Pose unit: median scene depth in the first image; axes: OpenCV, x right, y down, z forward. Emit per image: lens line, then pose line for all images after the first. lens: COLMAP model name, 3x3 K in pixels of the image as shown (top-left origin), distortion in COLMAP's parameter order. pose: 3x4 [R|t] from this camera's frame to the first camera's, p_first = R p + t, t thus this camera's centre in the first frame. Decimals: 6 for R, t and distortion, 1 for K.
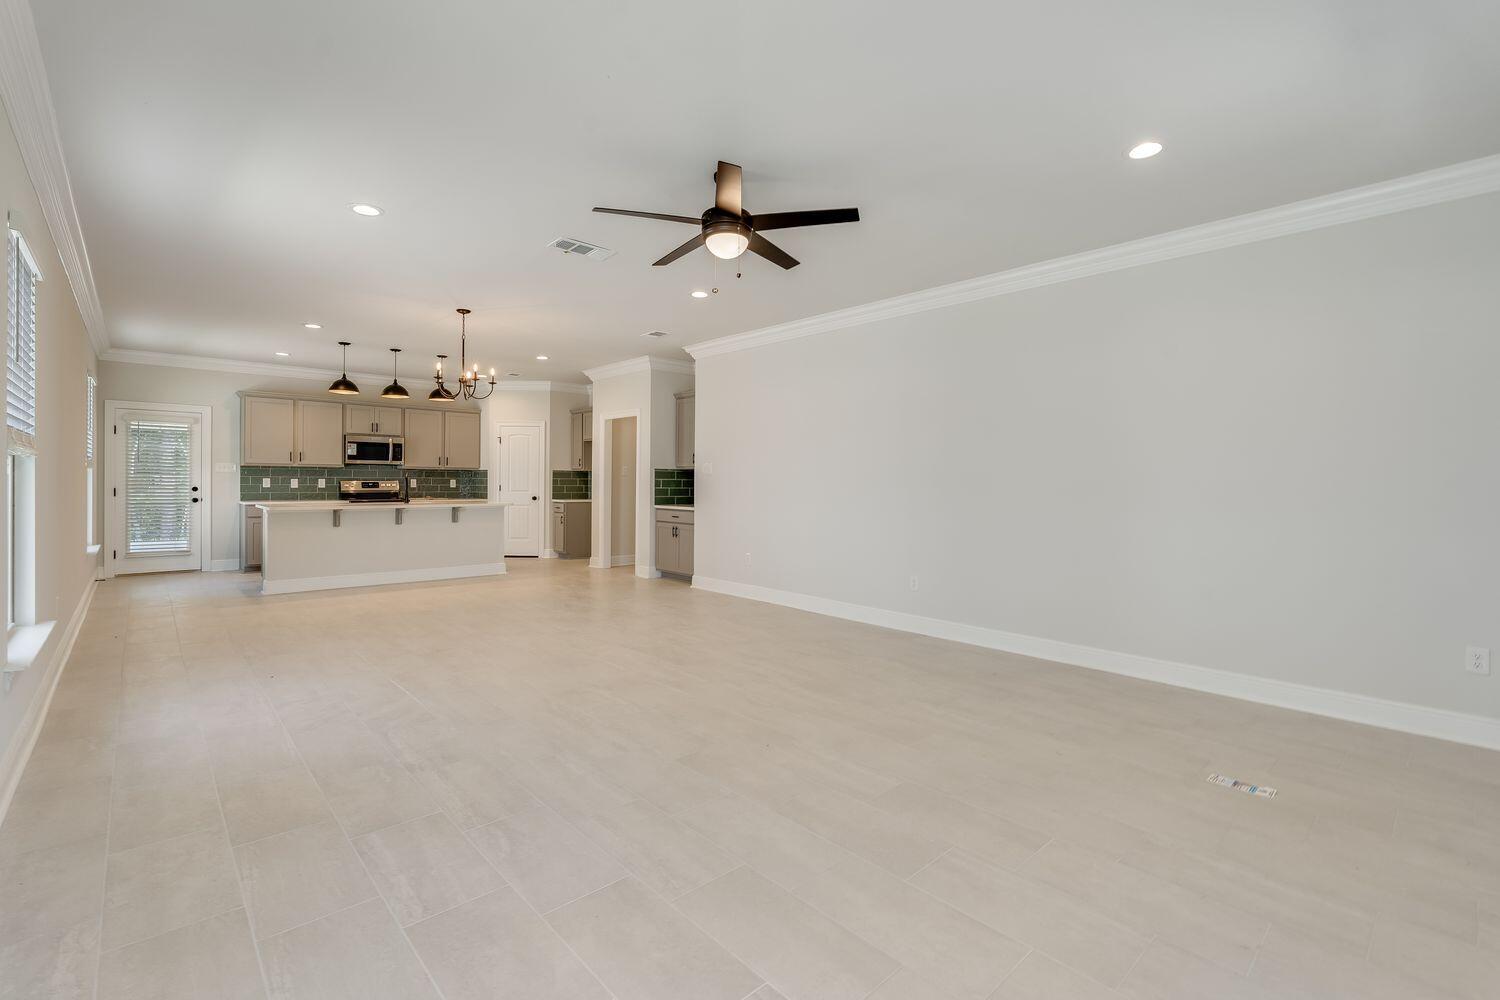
lens RADIAL K [[664.9, 0, 747.1], [0, 664.9, 489.4], [0, 0, 1]] dist [-0.001239, -0.000276]
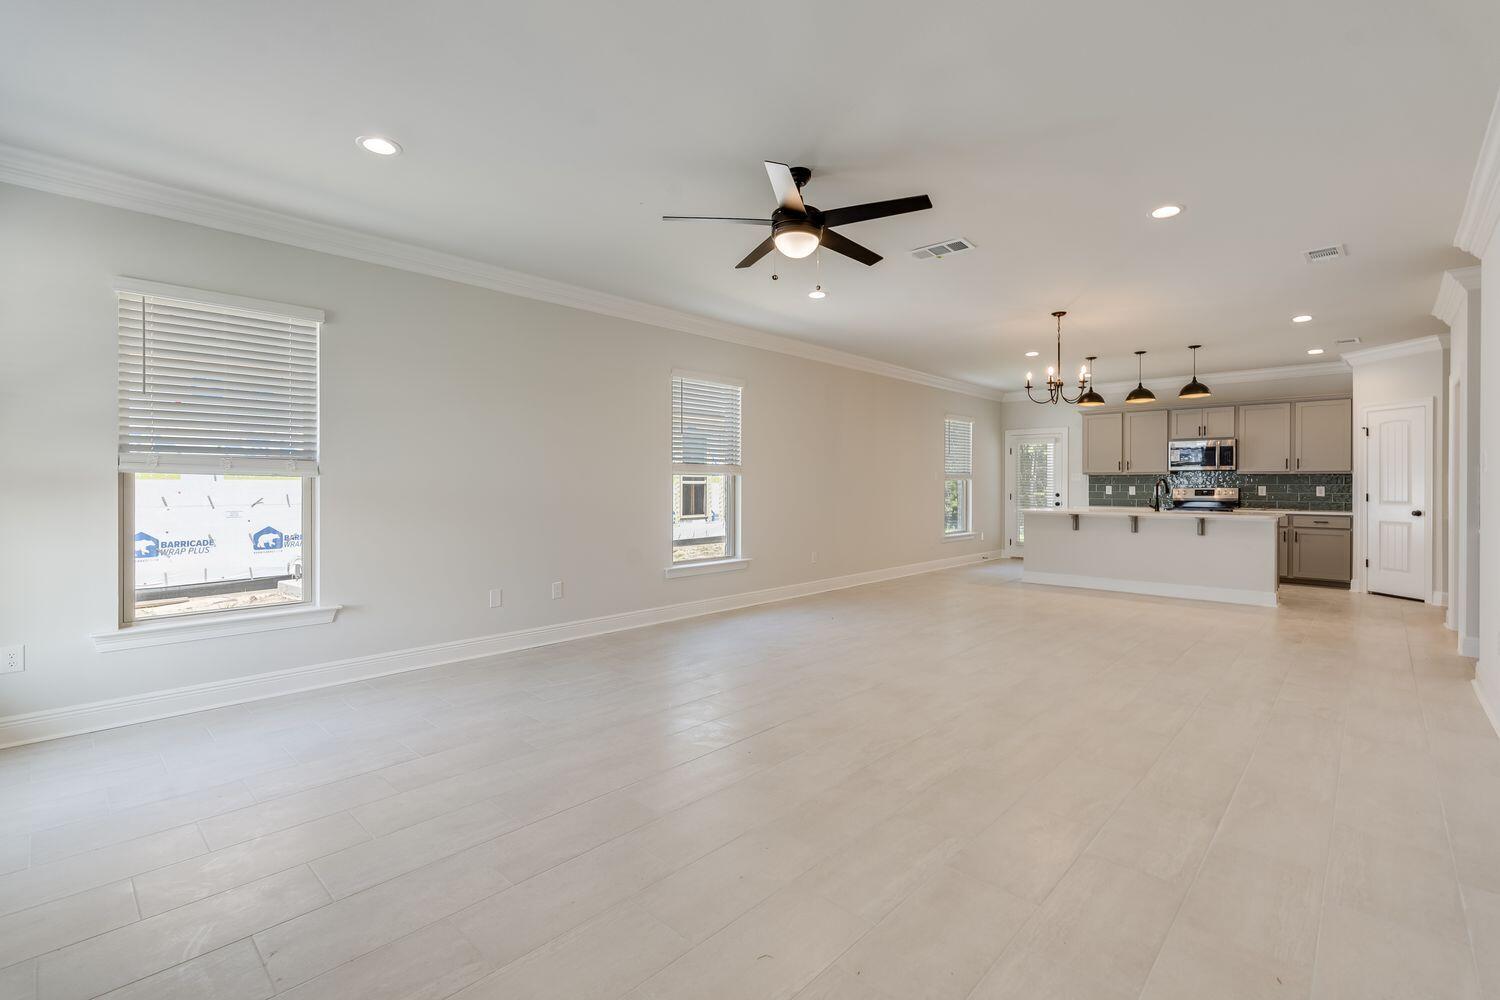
lens RADIAL K [[664.9, 0, 747.1], [0, 664.9, 489.4], [0, 0, 1]] dist [-0.001239, -0.000276]
pose [[0.072496, -0.001327, -0.997368, 0.329294], [-0.012368, 0.999921, -0.002229, -0.001068], [0.997292, 0.012497, 0.072474, 0.300017]]
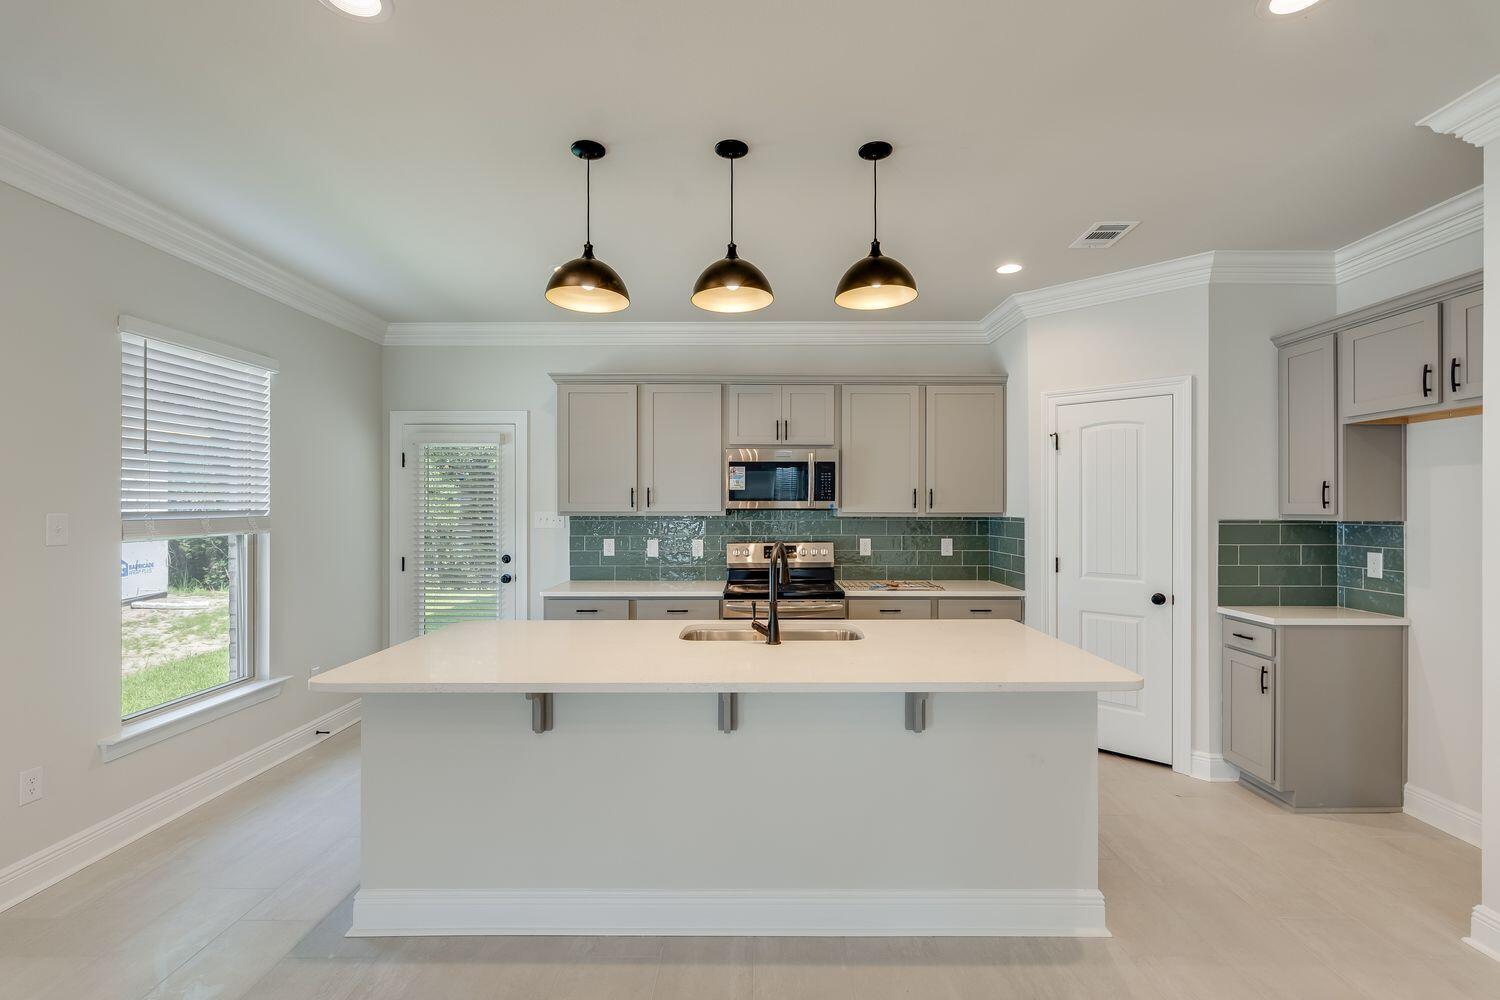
lens RADIAL K [[677.1, 0, 760.9], [0, 677.1, 507.2], [0, 0, 1]] dist [-0.002455, -0.000304]
pose [[0.743563, -0.009772, -0.668595, -0.258687], [-0.000503, 0.999885, -0.015174, -0.032475], [0.668666, 0.011619, 0.743472, 0.647999]]
